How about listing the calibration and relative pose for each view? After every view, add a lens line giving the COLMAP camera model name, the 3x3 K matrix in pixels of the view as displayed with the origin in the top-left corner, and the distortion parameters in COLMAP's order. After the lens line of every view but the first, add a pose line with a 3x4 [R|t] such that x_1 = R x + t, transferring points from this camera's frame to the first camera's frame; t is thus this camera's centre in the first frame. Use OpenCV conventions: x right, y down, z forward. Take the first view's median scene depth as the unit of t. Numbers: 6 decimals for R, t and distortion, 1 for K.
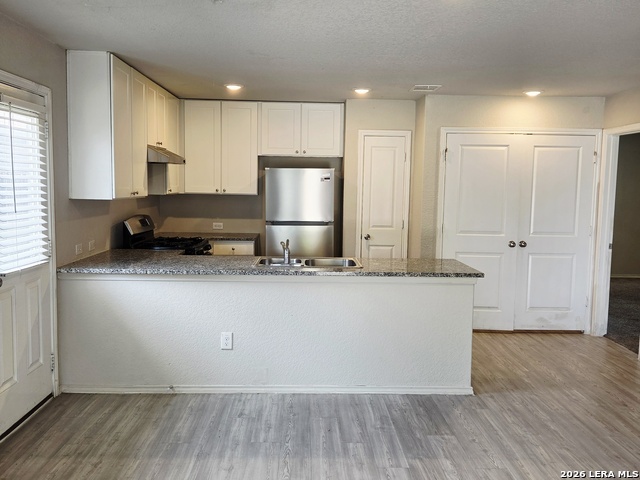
lens RADIAL K [[554.2, 0, 320.0], [0, 554.2, 240.0], [0, 0, 1]] dist [0.050169, -0.003558]
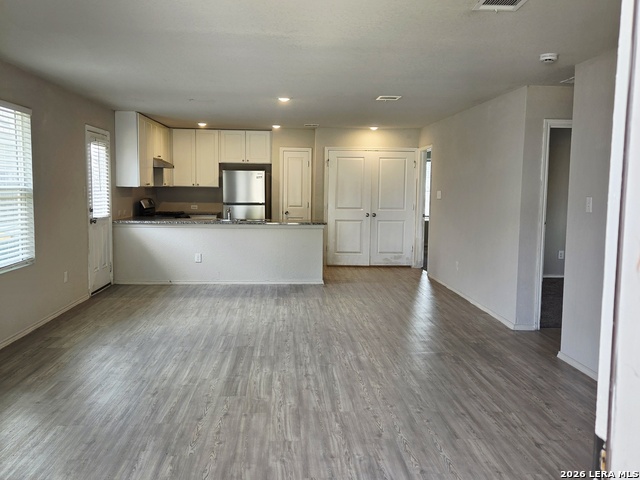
lens RADIAL K [[554.2, 0, 320.0], [0, 554.2, 240.0], [0, 0, 1]] dist [0.050169, -0.003558]
pose [[0.999345, -0.007045, 0.035490, 0.134946], [0.007212, 0.999964, -0.004564, 0.089575], [-0.035456, 0.004817, 0.999360, -0.683489]]
